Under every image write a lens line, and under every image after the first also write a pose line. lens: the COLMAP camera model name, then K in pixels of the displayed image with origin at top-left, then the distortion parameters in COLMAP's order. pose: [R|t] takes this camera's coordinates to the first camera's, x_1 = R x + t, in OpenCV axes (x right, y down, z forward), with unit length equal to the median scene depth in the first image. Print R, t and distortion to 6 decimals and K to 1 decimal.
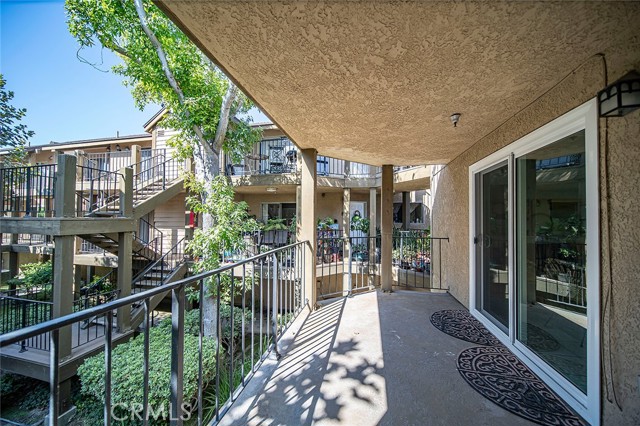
lens RADIAL K [[225.4, 0, 316.7], [0, 225.4, 216.0], [0, 0, 1]] dist [0.001435, -0.000155]
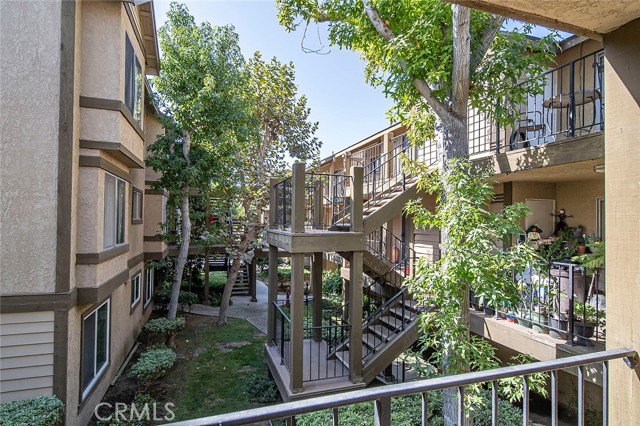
lens RADIAL K [[341.7, 0, 318.4], [0, 341.7, 218.6], [0, 0, 1]] dist [0.001581, -0.000102]
pose [[0.520774, -0.006704, -0.853668, 0.061931], [0.007562, 0.999966, -0.003240, -0.028019], [0.853661, -0.004768, 0.520807, 0.224485]]
